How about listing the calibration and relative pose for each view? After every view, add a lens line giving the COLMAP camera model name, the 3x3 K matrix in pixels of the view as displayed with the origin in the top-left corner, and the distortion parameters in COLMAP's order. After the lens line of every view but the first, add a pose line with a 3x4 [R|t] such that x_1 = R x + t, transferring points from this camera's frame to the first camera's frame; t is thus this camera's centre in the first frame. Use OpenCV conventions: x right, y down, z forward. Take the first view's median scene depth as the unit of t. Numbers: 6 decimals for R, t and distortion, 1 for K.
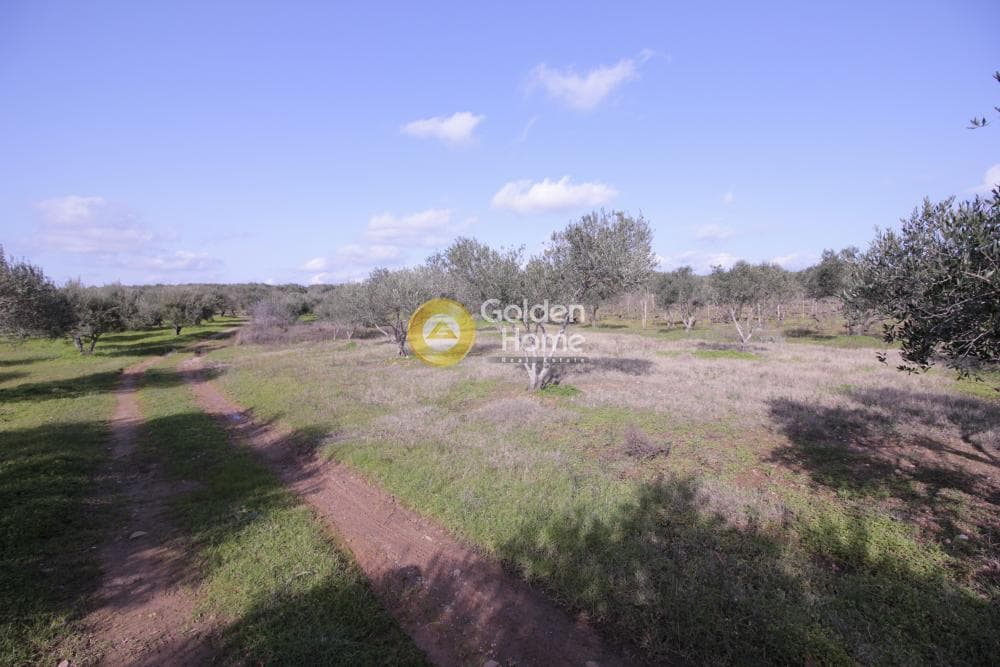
lens RADIAL K [[455.0, 0, 500.0], [0, 455.0, 333.5], [0, 0, 1]] dist [0.000776, -0.011519]
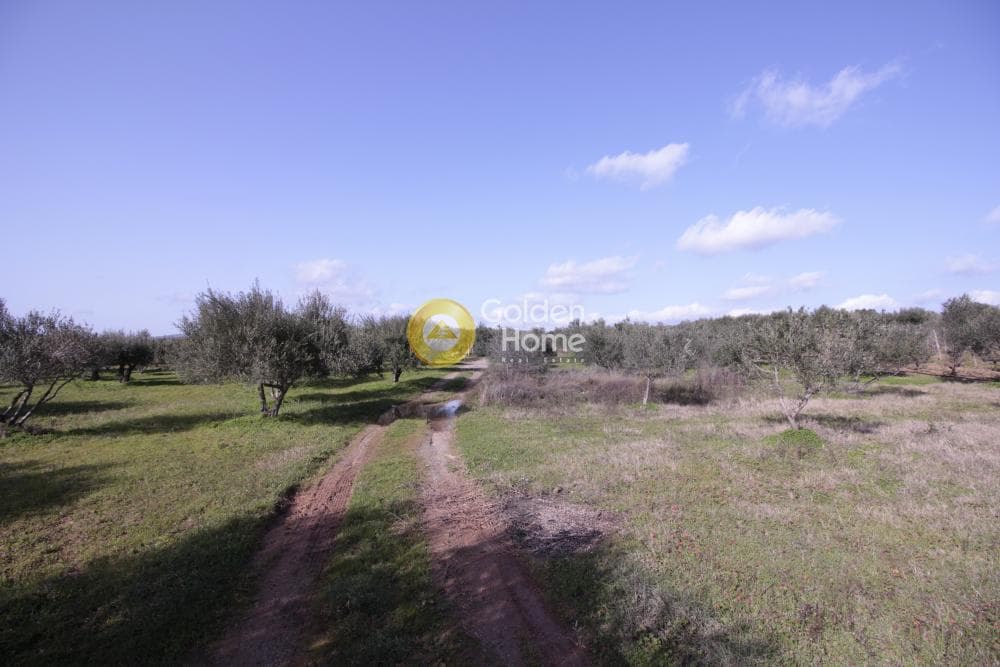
lens RADIAL K [[404.6, 0, 500.0], [0, 404.6, 333.5], [0, 0, 1]] dist [-0.001139, -0.000065]
pose [[0.942108, -0.000792, -0.335310, -0.345647], [-0.036373, 0.993855, -0.104543, -0.011970], [0.333332, 0.110687, 0.936290, 0.451286]]
